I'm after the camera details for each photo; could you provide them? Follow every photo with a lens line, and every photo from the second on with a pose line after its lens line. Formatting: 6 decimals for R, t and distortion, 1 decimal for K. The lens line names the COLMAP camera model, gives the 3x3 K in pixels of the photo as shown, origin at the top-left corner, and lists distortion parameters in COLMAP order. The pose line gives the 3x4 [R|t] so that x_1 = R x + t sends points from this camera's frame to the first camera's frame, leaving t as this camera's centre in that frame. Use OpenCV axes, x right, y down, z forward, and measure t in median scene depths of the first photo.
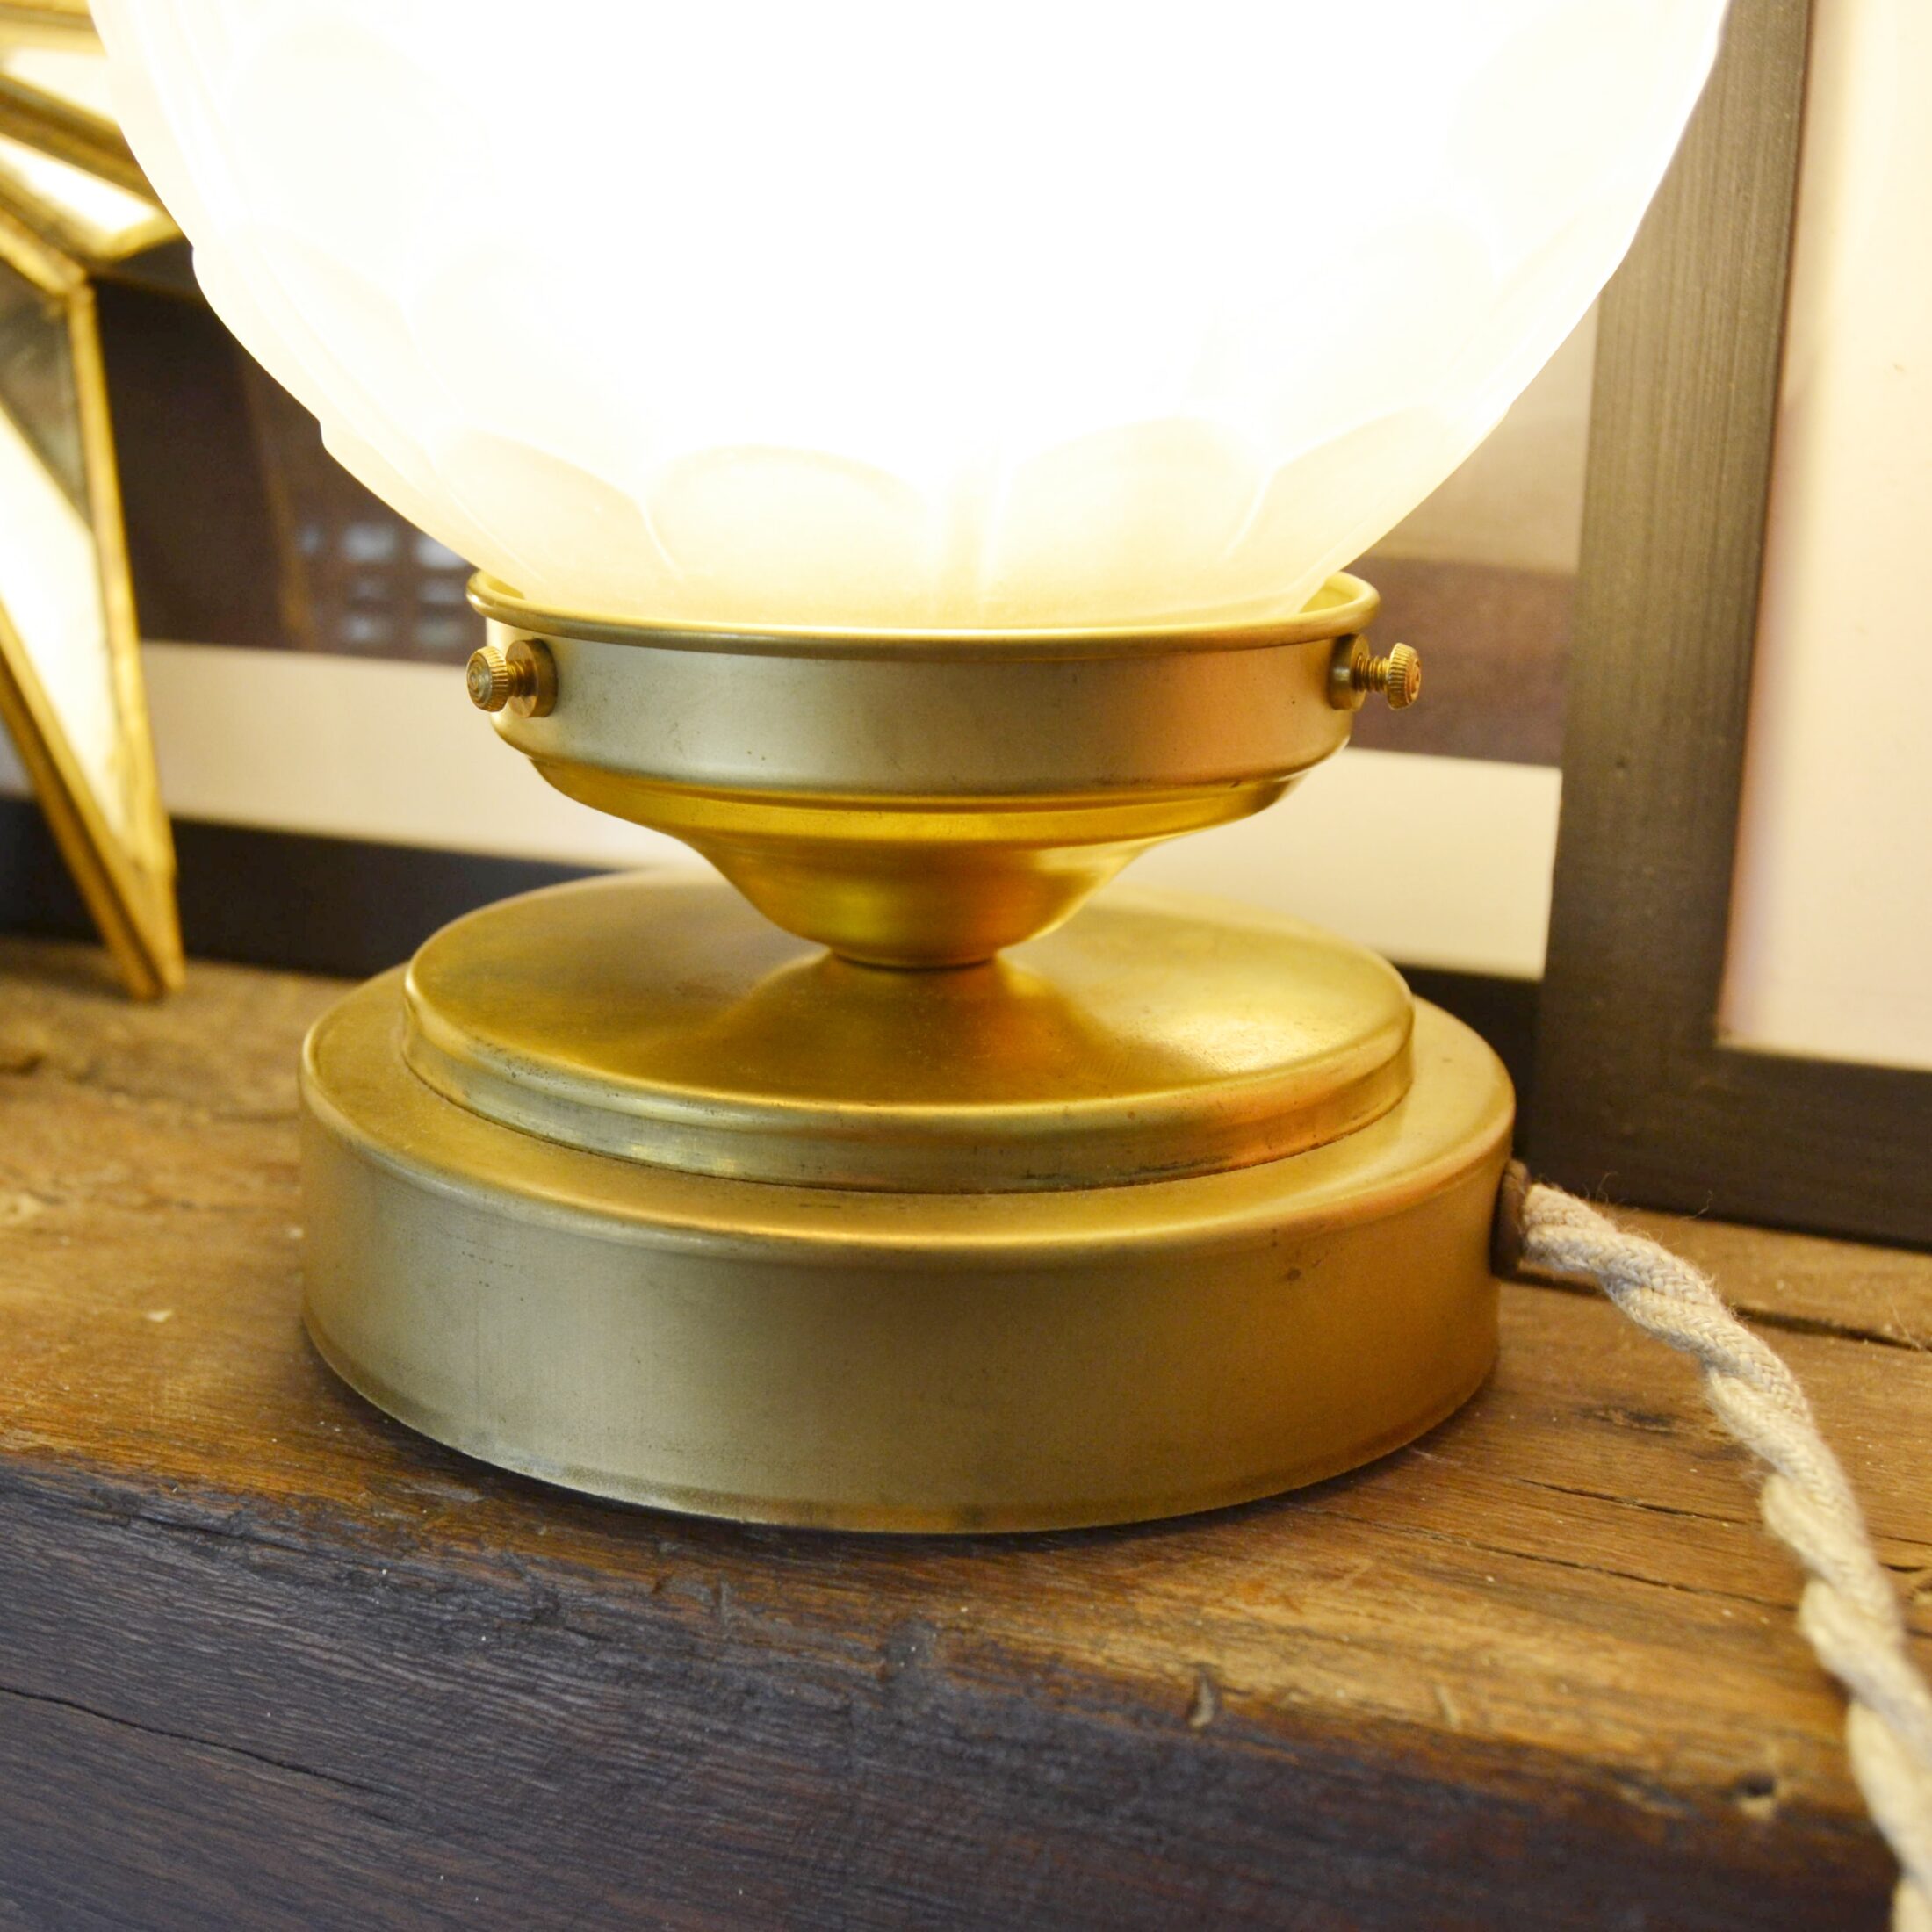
lens RADIAL K [[2656.0, 0, 749.3], [0, 2656.0, 1007.5], [0, 0, 1]] dist [-0.065939, -0.004343]
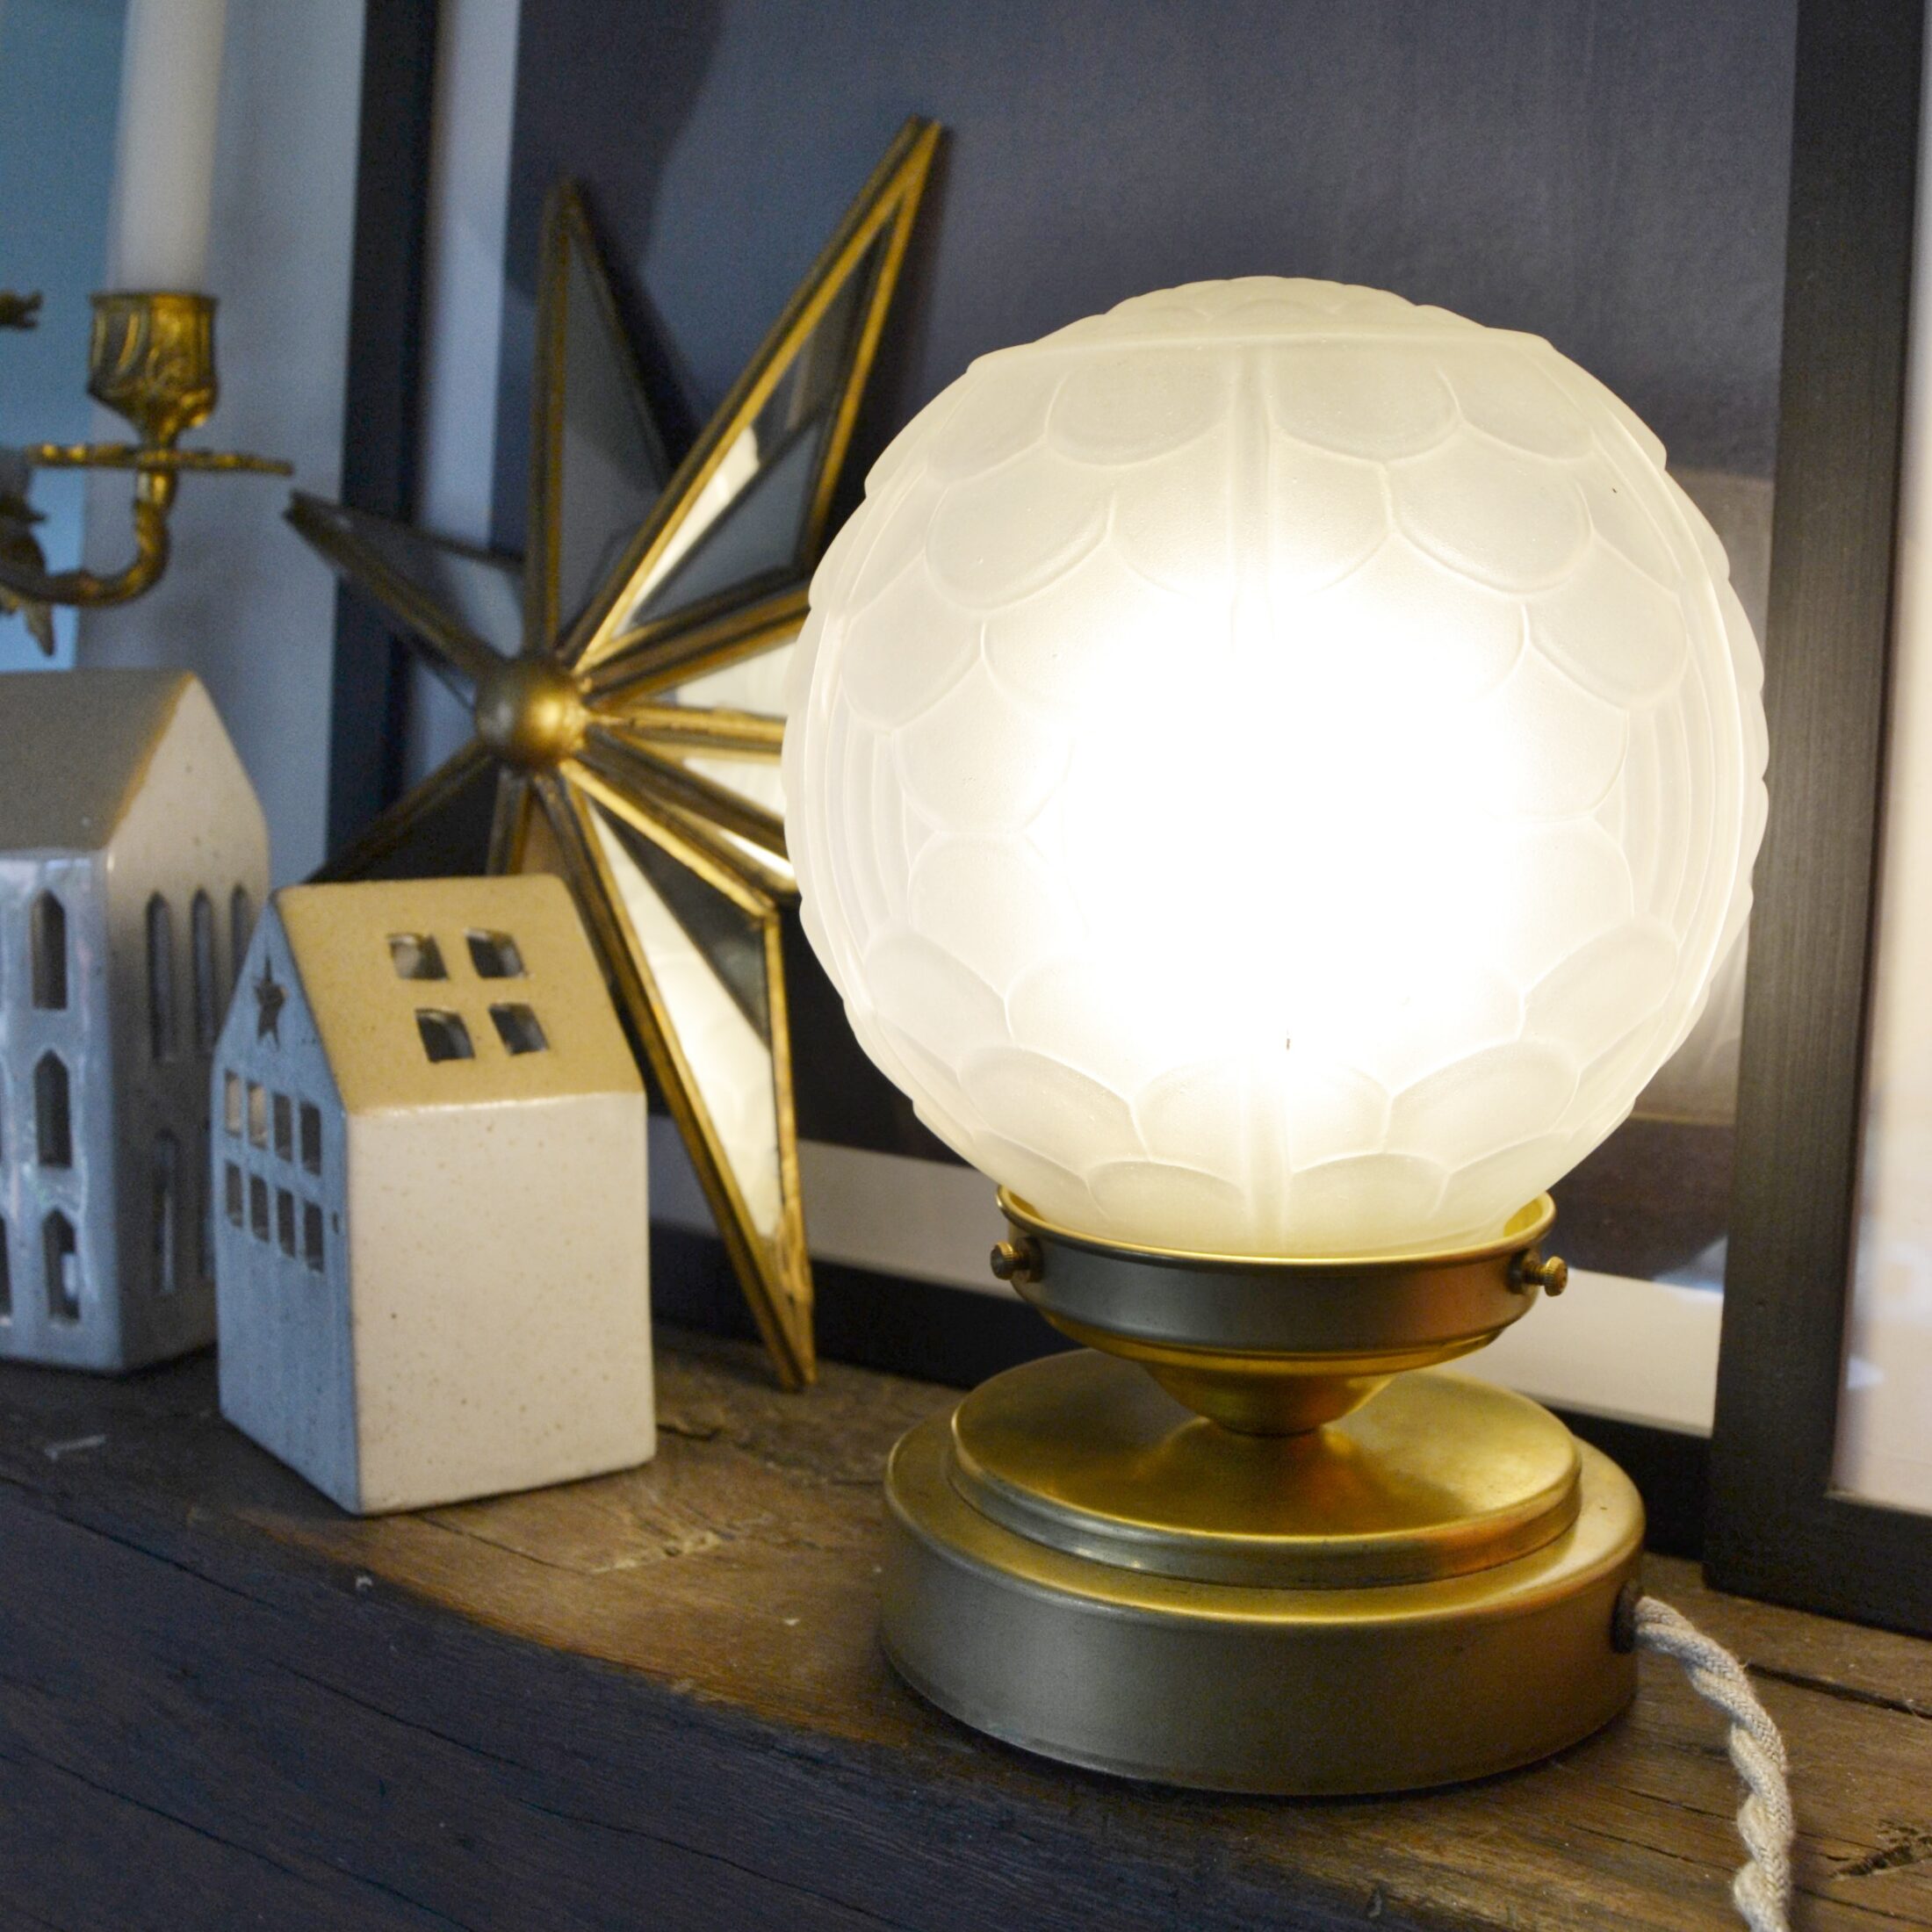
lens RADIAL K [[2349.6, 0, 966.0], [0, 2349.6, 966.0], [0, 0, 1]] dist [-0.077565, 0.035343]
pose [[0.988372, 0.025332, -0.149932, 0.102442], [-0.046462, 0.989180, -0.139157, -0.102032], [0.144784, 0.144505, 0.978854, -0.521445]]
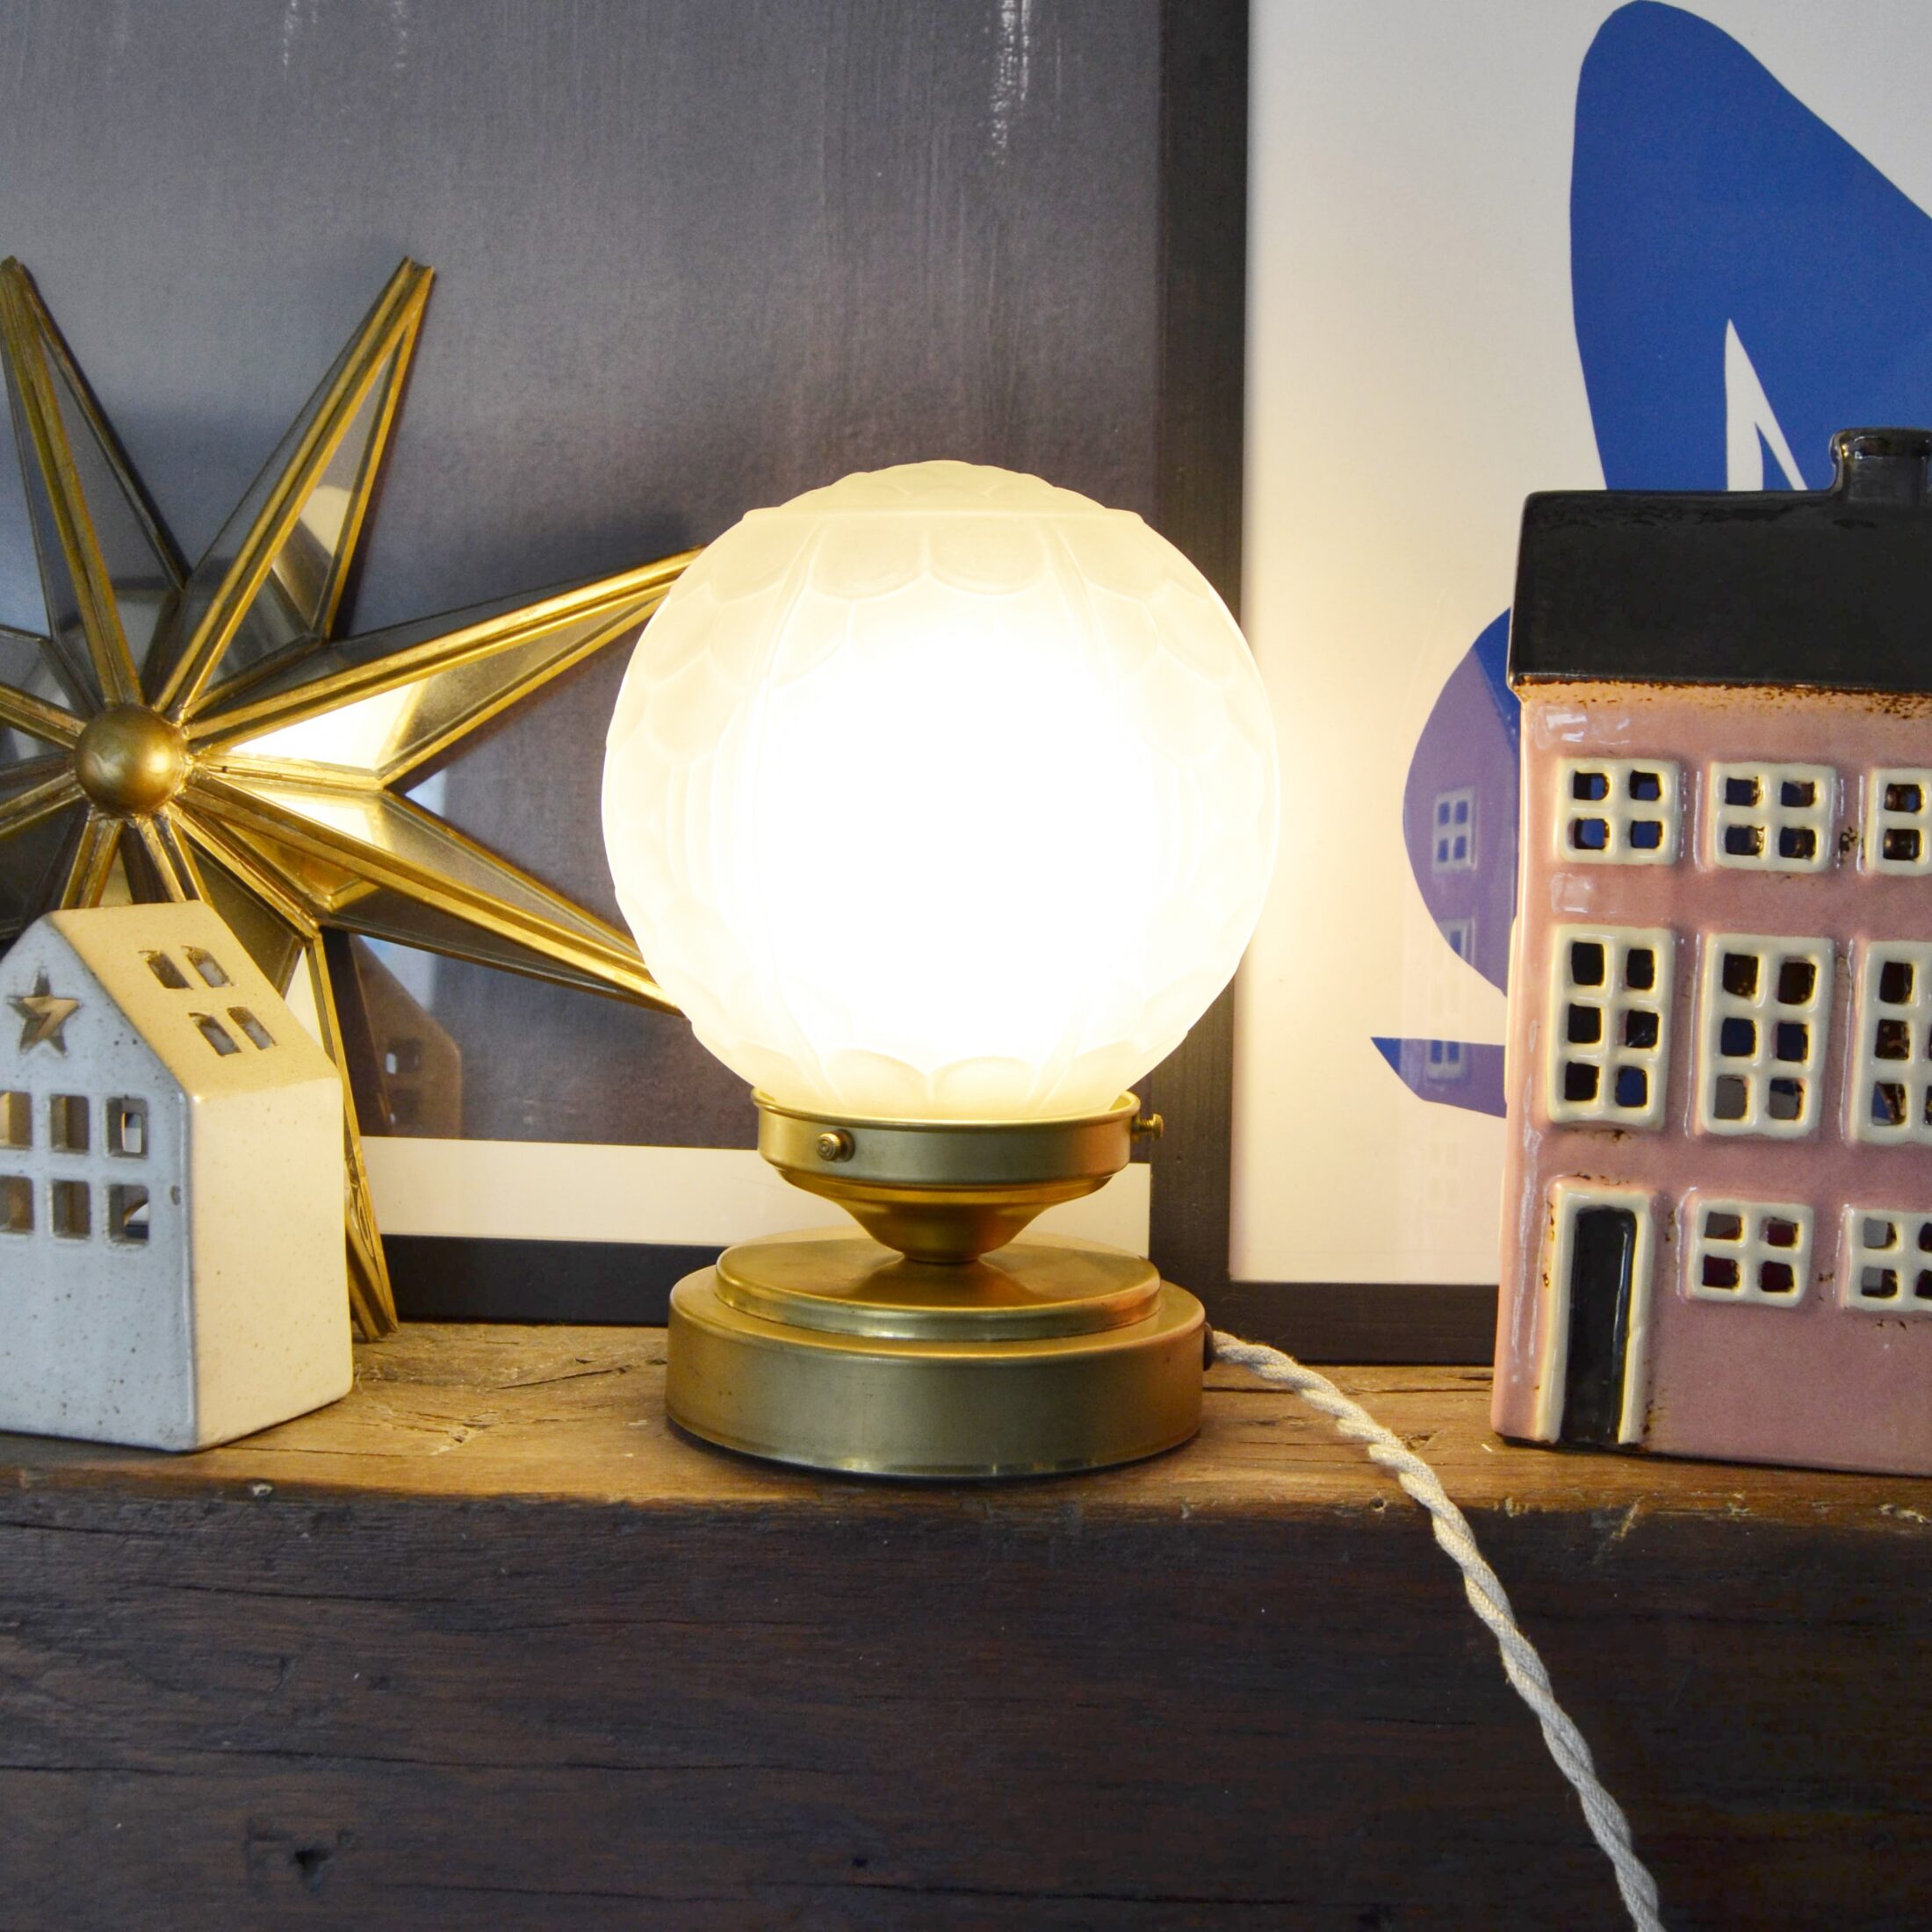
lens RADIAL K [[2436.6, 0, 961.7], [0, 2436.6, 997.2], [0, 0, 1]] dist [-0.006097, -0.024938]
pose [[0.914298, -0.026531, 0.404172, -0.890974], [0.091782, 0.985467, -0.142937, 0.069720], [-0.394506, 0.167783, 0.903446, -1.084768]]
